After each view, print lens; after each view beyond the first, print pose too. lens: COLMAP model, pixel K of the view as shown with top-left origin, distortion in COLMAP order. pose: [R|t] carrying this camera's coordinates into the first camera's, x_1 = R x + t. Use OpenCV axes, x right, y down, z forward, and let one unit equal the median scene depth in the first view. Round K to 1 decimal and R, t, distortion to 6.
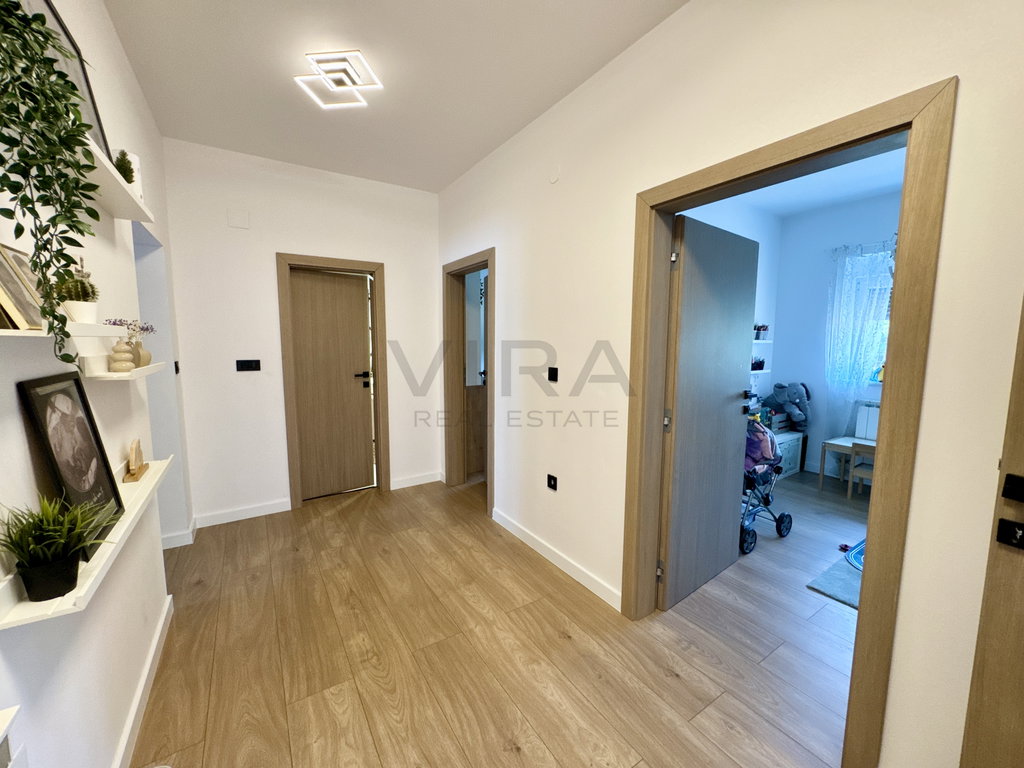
lens RADIAL K [[410.8, 0, 509.4], [0, 410.8, 385.5], [0, 0, 1]] dist [-0.002859, 0.000344]
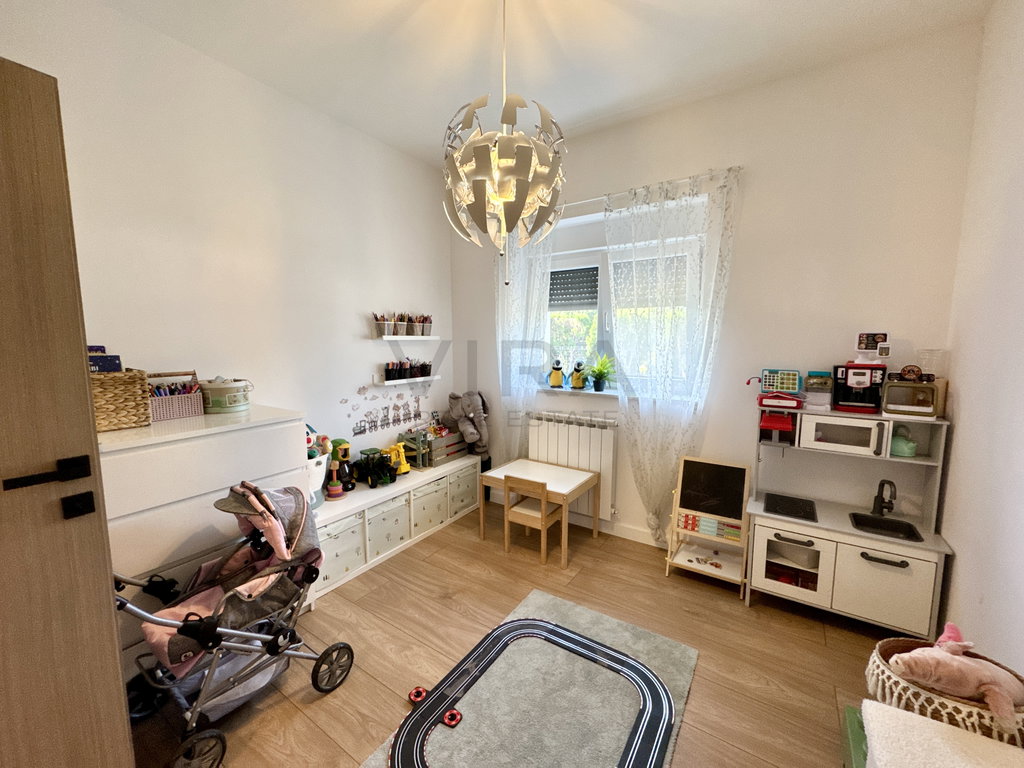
lens RADIAL K [[410.8, 0, 514.5], [0, 410.8, 383.6], [0, 0, 1]] dist [-0.002859, 0.000344]
pose [[0.914088, -0.049134, 0.402528, 0.470882], [0.048851, 0.998746, 0.010974, -0.026071], [-0.402562, 0.009633, 0.915342, 0.267578]]
